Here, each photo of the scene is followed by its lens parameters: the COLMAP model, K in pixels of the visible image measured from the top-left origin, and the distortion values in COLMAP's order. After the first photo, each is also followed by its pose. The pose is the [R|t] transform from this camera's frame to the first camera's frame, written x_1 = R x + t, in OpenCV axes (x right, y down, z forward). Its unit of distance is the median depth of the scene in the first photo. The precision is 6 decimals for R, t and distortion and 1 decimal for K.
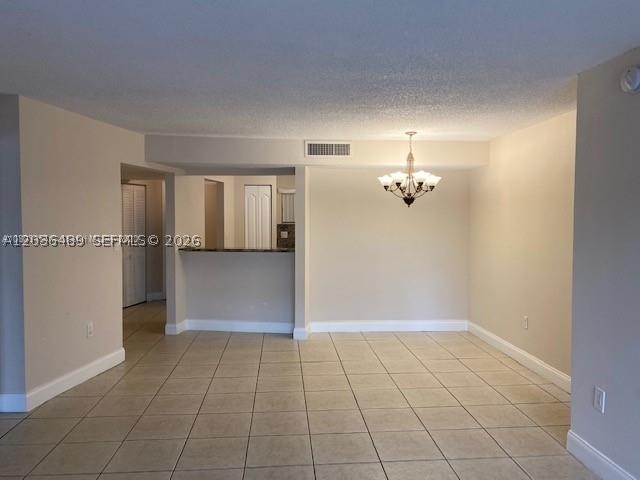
lens RADIAL K [[485.0, 0, 320.0], [0, 485.0, 240.0], [0, 0, 1]] dist [0.067829, 0.000102]
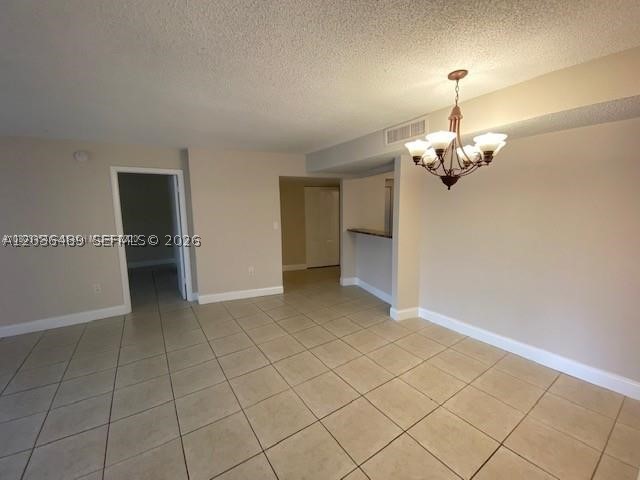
lens RADIAL K [[258.7, 0, 320.0], [0, 258.7, 240.0], [0, 0, 1]] dist [0.000277, 0.000005]
pose [[0.484694, 0.094803, -0.869531, 0.409283], [-0.027357, 0.995266, 0.093263, -0.026340], [0.874256, -0.021416, 0.484992, 0.650165]]
